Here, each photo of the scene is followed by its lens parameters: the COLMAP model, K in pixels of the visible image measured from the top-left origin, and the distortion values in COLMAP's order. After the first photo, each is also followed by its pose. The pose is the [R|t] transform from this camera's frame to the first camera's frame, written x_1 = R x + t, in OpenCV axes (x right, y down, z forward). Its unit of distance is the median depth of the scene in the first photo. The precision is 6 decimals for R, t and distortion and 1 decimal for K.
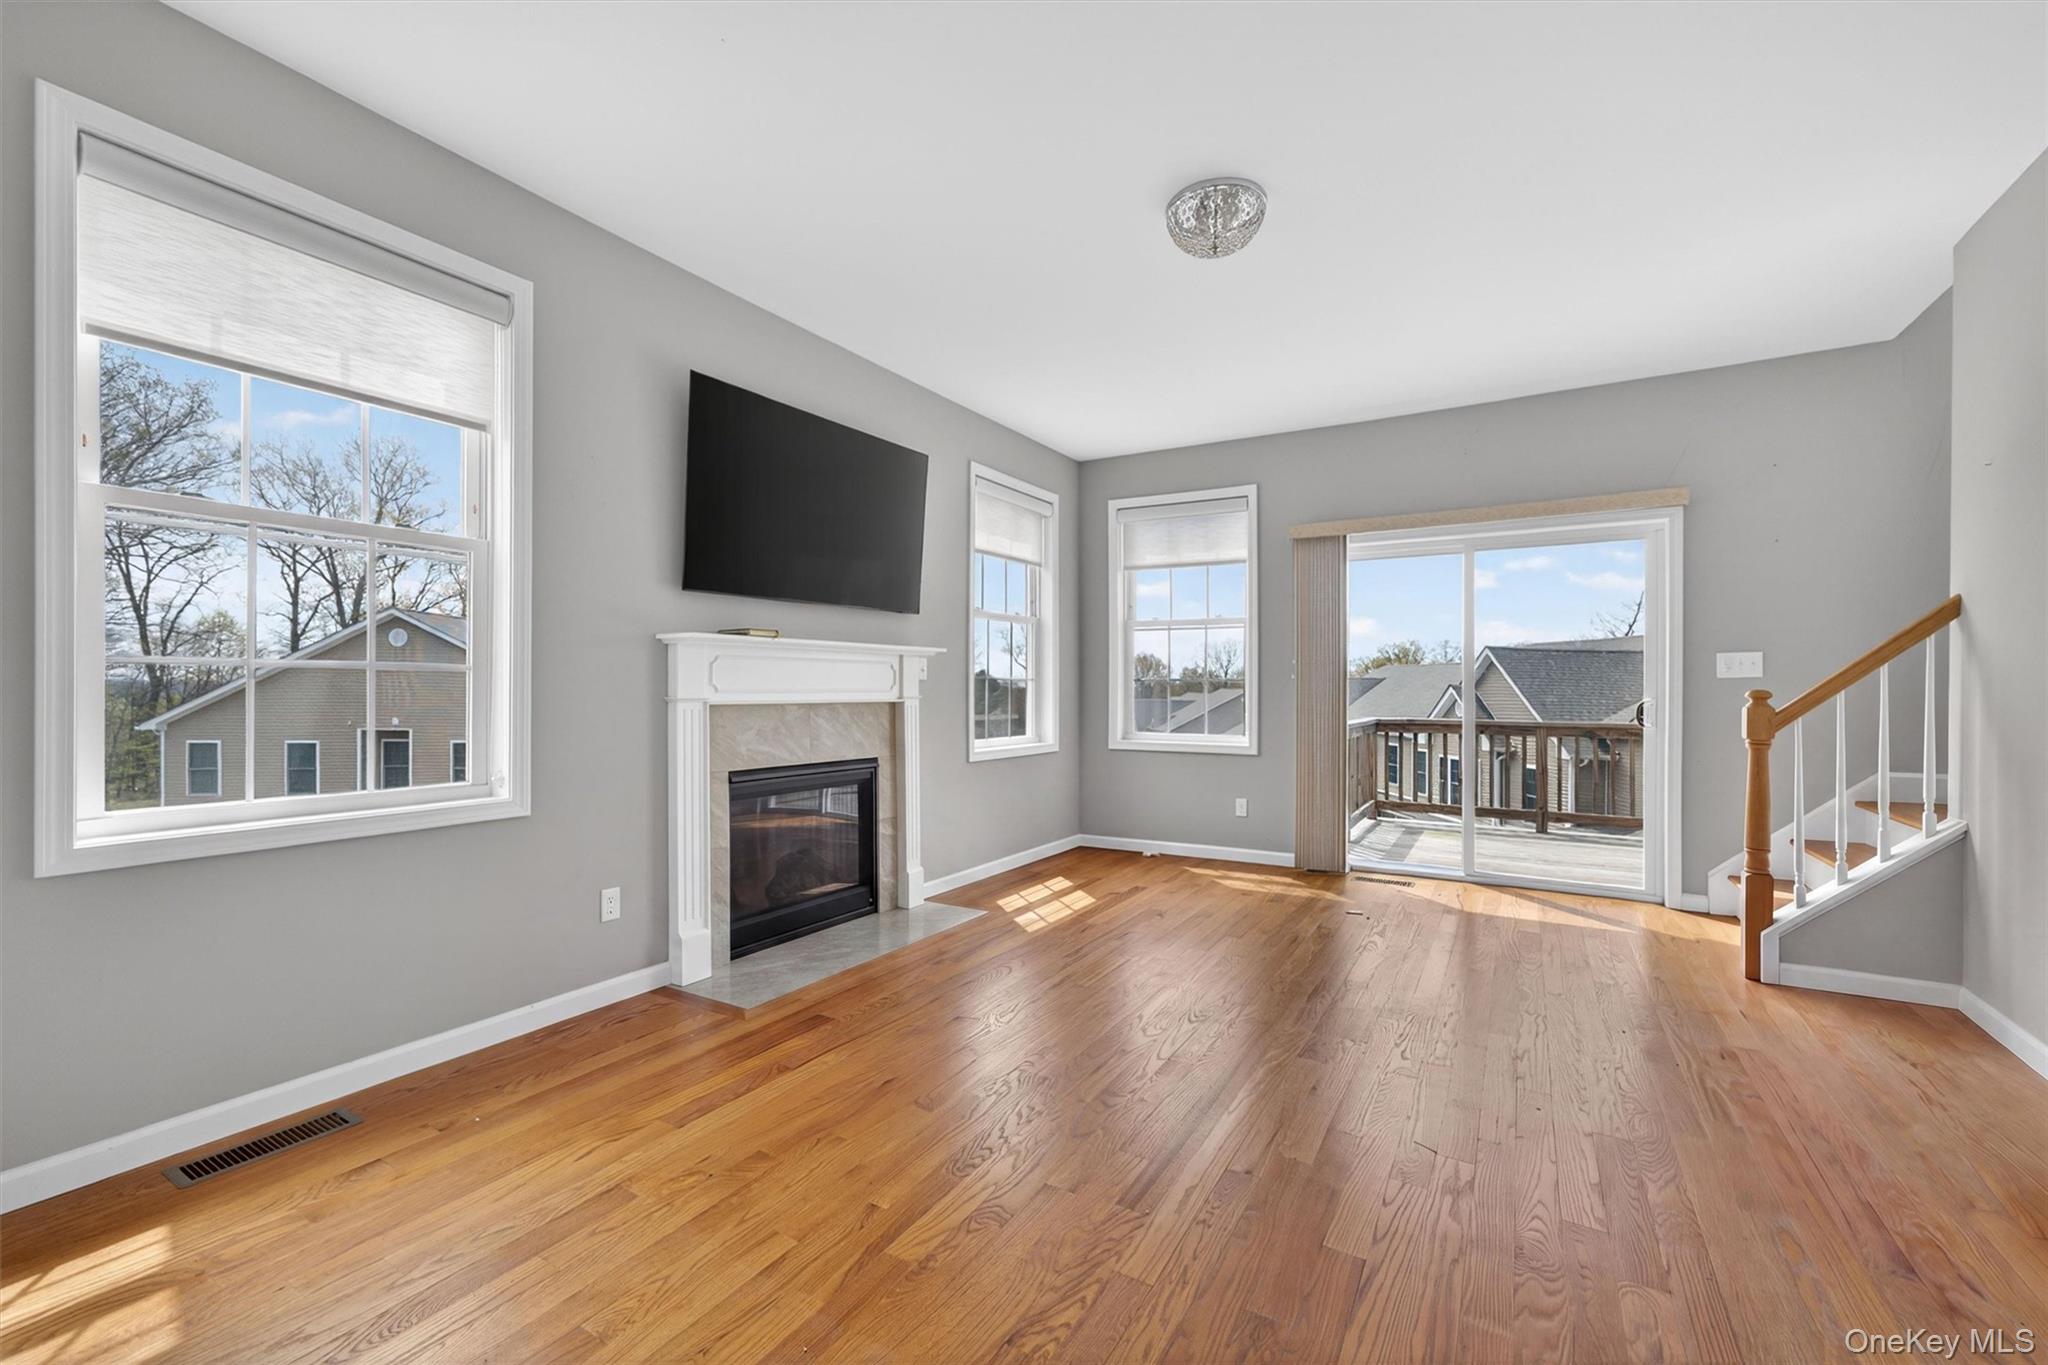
lens RADIAL K [[858.8, 0, 1027.1], [0, 858.8, 694.7], [0, 0, 1]] dist [-0.001163, 0.001253]
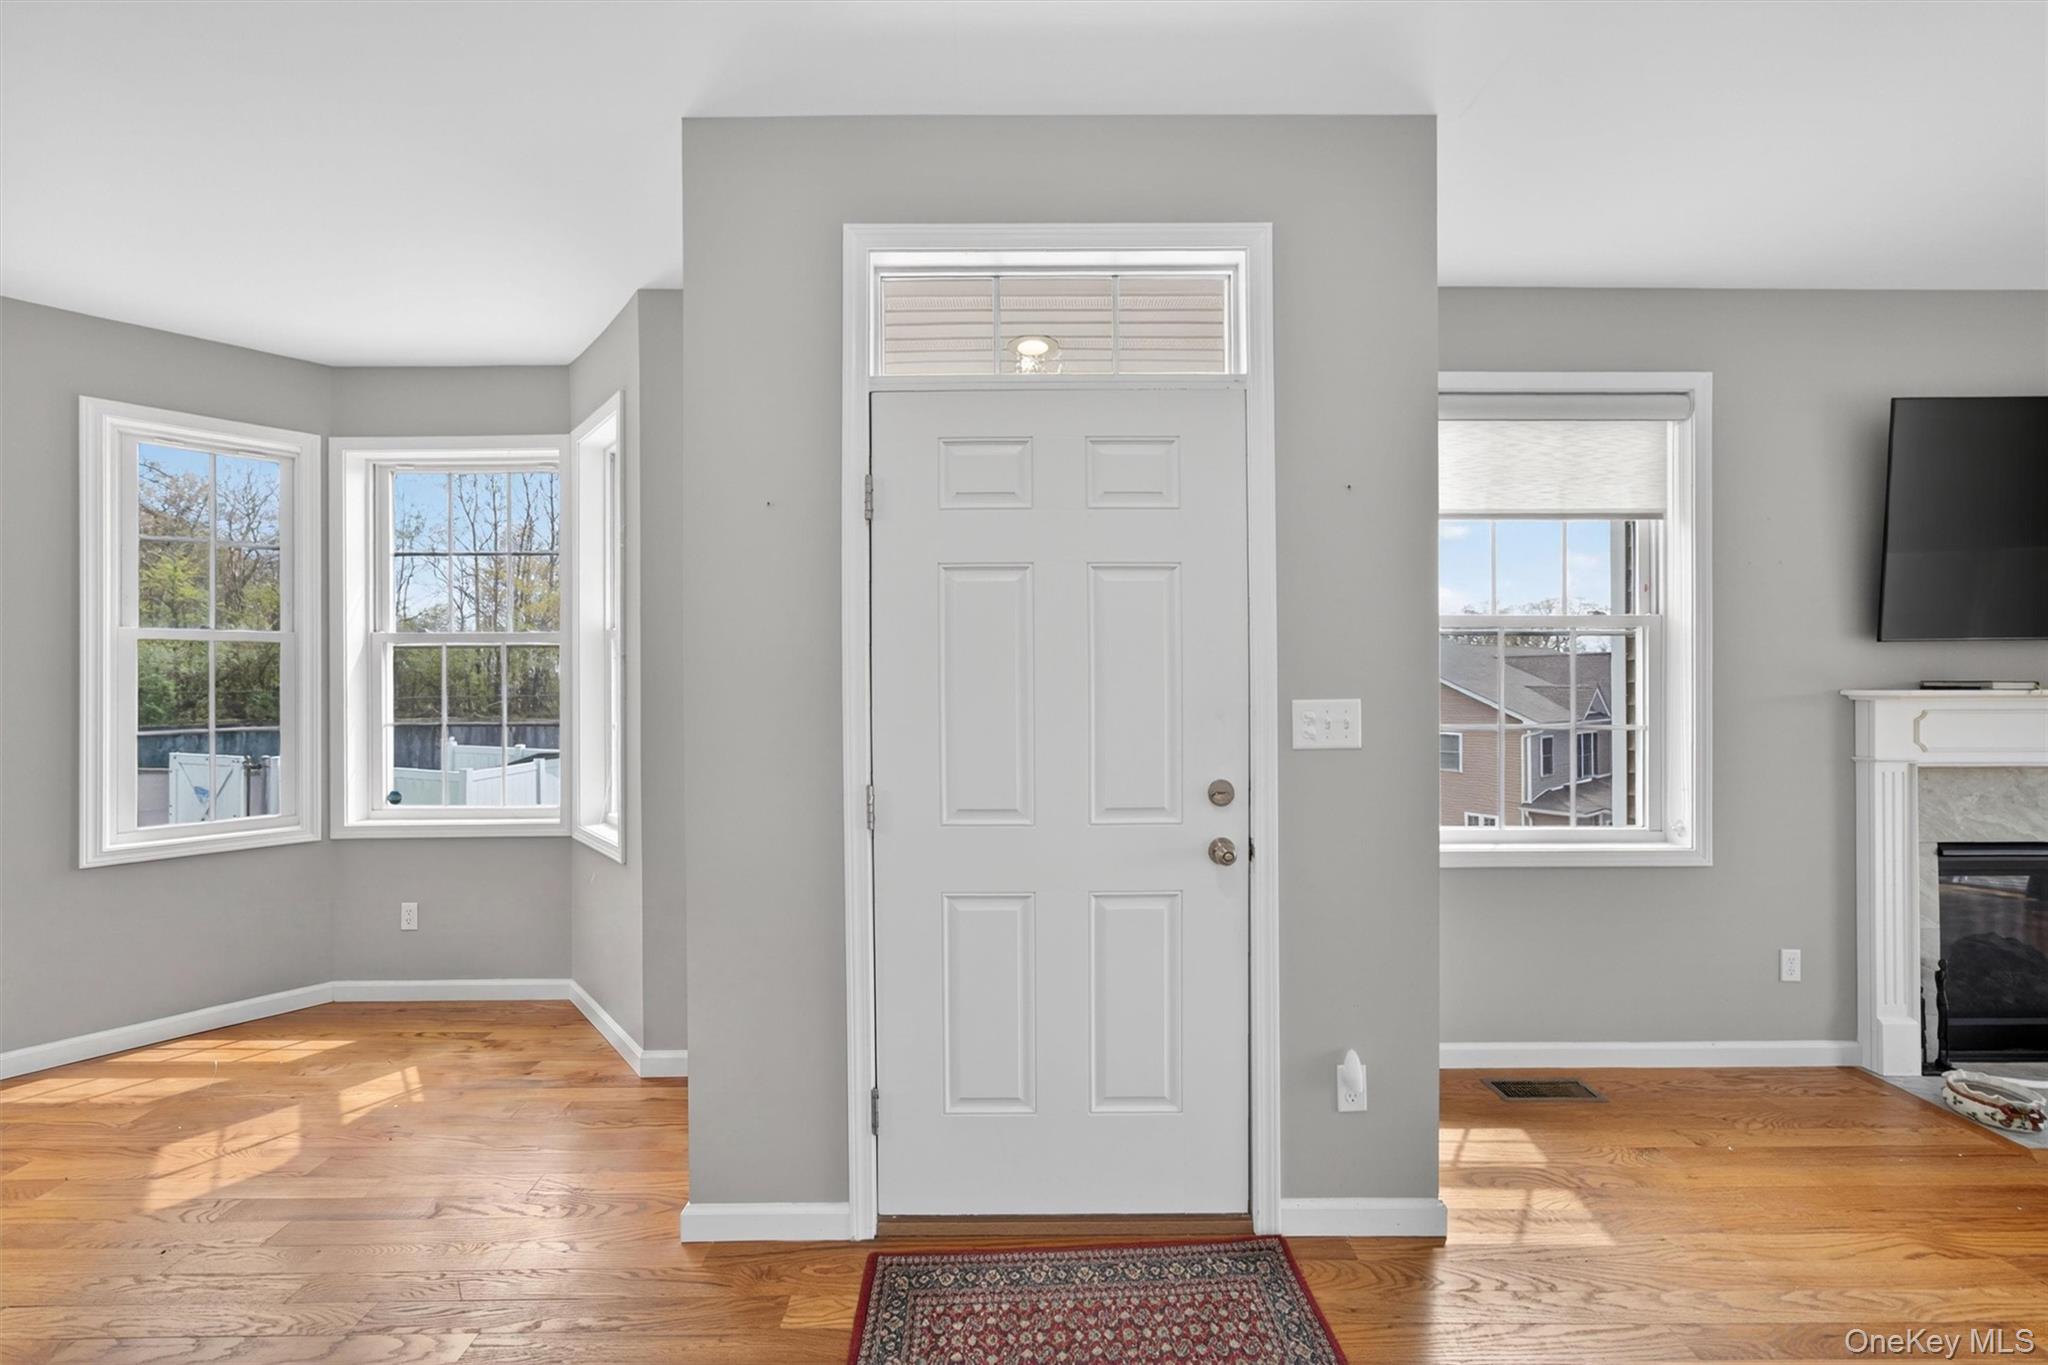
lens RADIAL K [[751.4, 0, 1023.2], [0, 751.4, 685.6], [0, 0, 1]] dist [-0.007767, 0.001967]
pose [[0.511007, -0.006301, -0.859553, -0.146010], [-0.000562, 0.999970, -0.007664, -0.053334], [0.859576, 0.004400, 0.510989, -0.154047]]
